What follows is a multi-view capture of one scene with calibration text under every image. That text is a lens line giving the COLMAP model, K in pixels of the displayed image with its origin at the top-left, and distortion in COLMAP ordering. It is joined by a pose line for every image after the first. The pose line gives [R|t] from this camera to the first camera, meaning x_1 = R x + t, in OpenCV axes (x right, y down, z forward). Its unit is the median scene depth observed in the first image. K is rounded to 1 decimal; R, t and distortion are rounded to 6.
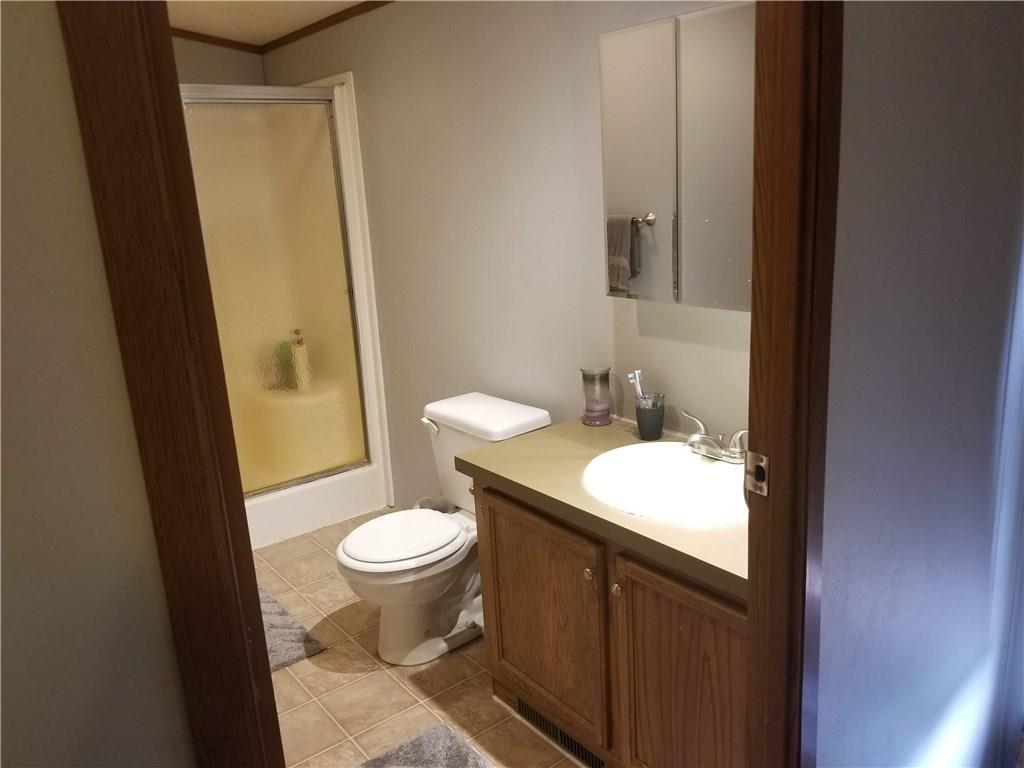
lens RADIAL K [[800.6, 0, 512.5], [0, 800.6, 383.5], [0, 0, 1]] dist [0.046411, -0.070426]
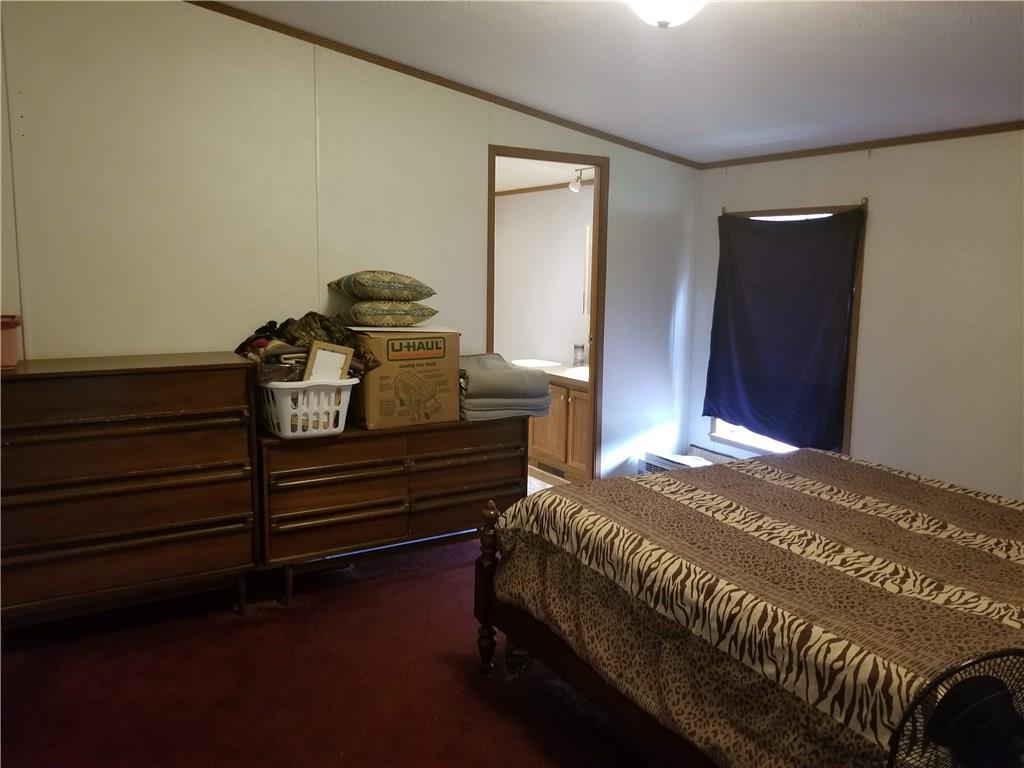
lens RADIAL K [[800.6, 0, 512.4], [0, 800.6, 382.7], [0, 0, 1]] dist [0.046411, -0.070426]
pose [[0.991222, 0.088226, -0.098459, 0.201195], [-0.098646, 0.989404, -0.106529, 0.529861], [0.088018, 0.115307, 0.989423, -2.086364]]
